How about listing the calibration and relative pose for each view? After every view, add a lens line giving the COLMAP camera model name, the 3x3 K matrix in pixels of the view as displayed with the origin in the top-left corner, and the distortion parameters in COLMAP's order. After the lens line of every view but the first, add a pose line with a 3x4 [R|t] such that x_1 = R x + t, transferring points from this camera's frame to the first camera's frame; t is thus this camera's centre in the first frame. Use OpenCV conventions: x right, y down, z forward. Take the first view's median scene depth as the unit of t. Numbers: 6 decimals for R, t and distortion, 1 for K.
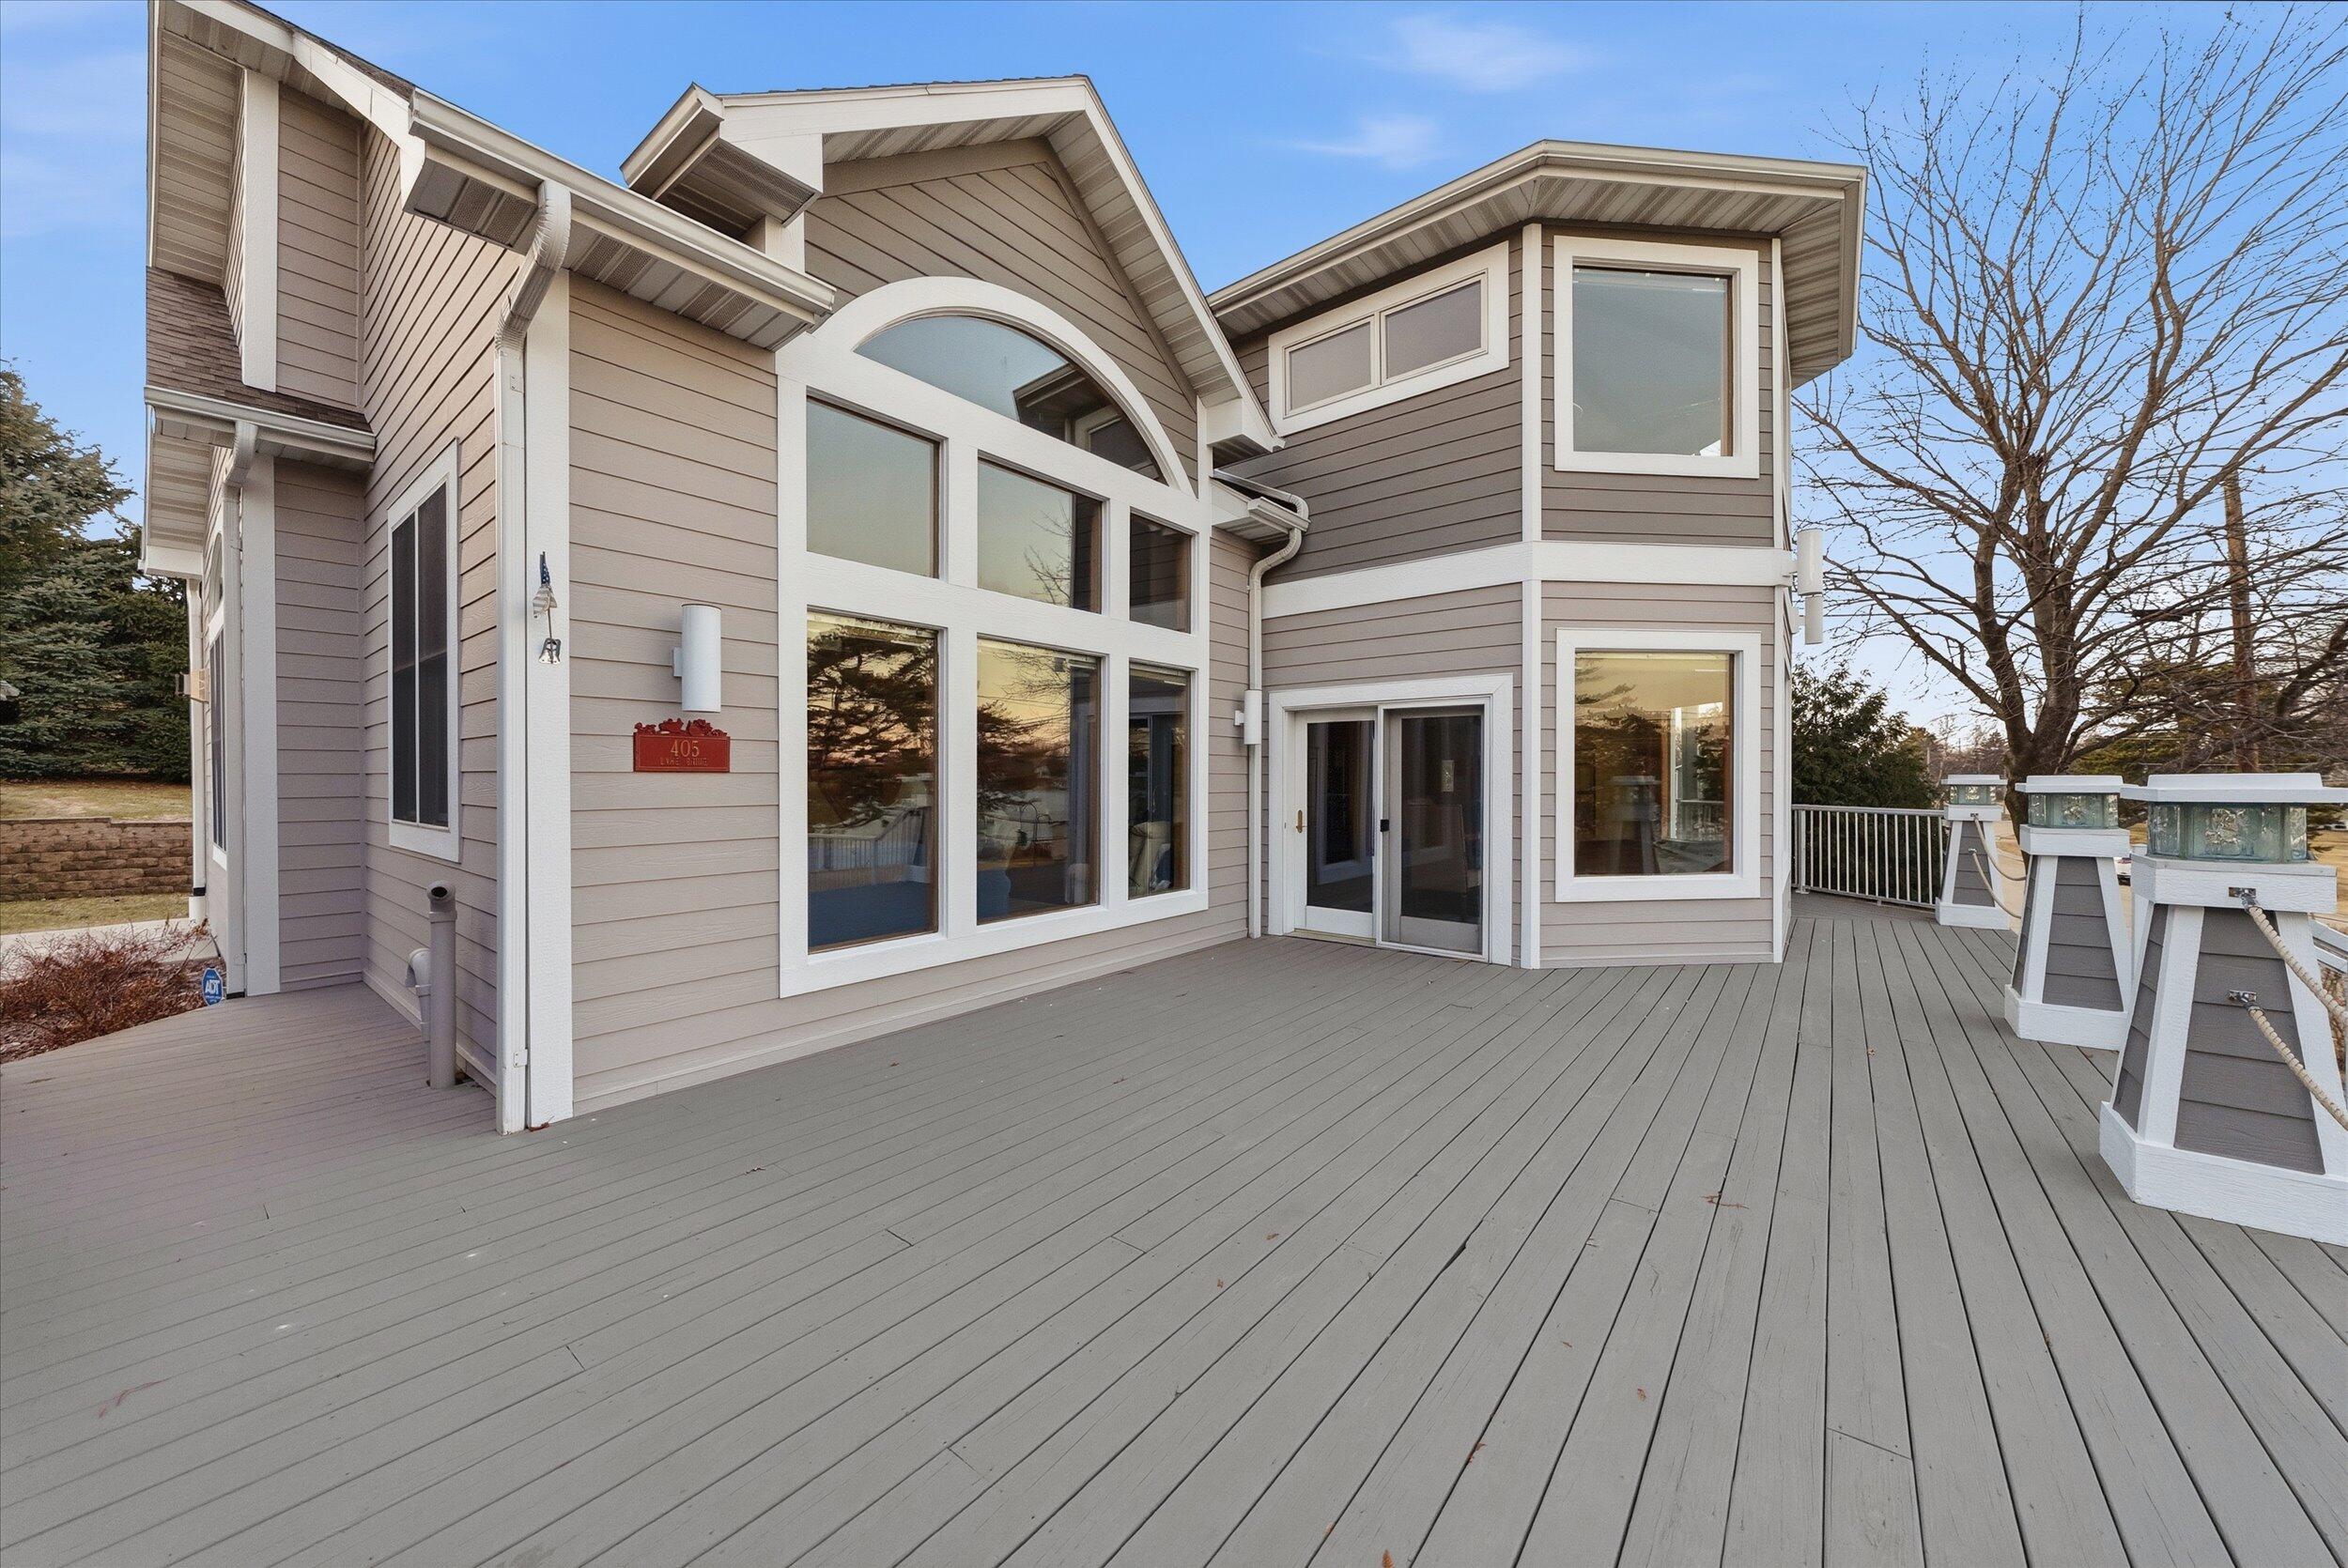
lens RADIAL K [[832.4, 0, 1174.0], [0, 832.4, 784.0], [0, 0, 1]] dist [-0.000207, -0.000001]
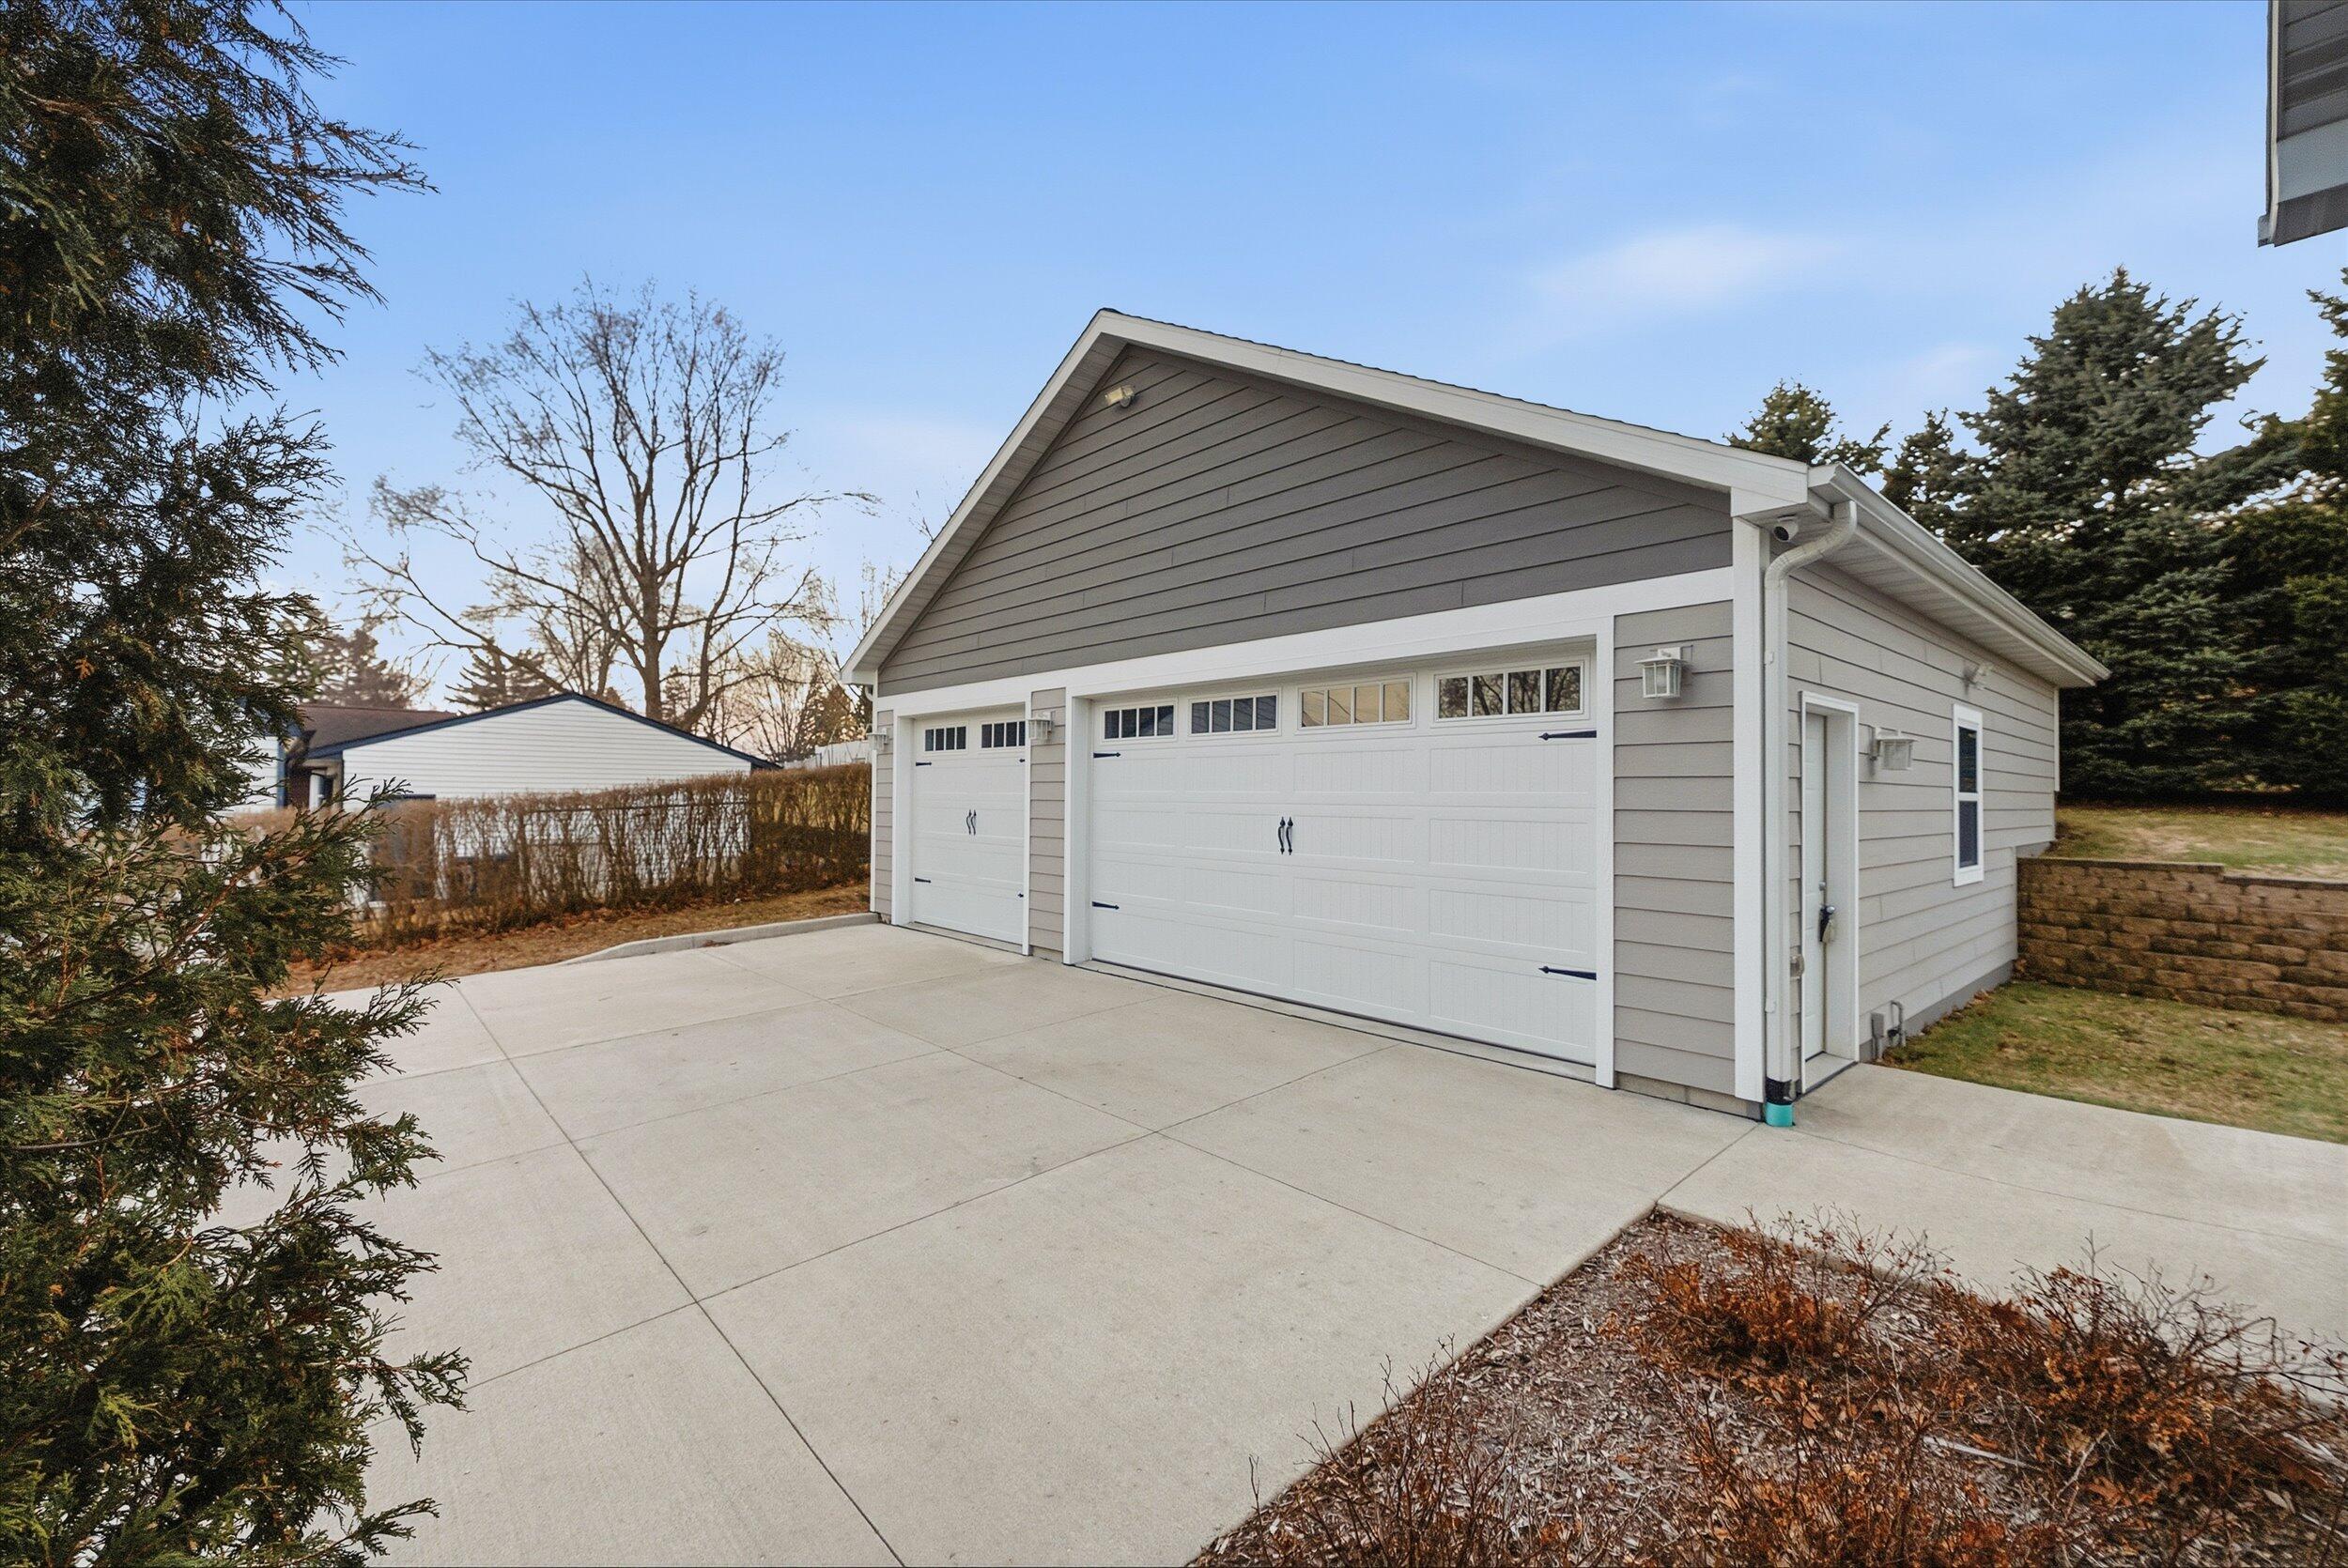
lens RADIAL K [[993.1, 0, 1174.0], [0, 993.1, 784.0], [0, 0, 1]] dist [0.002984, 0.000881]
pose [[-0.161519, -0.017932, -0.986707, -0.397319], [-0.014153, 0.999774, -0.015853, 0.004663], [0.986768, 0.011404, -0.161736, 0.326398]]
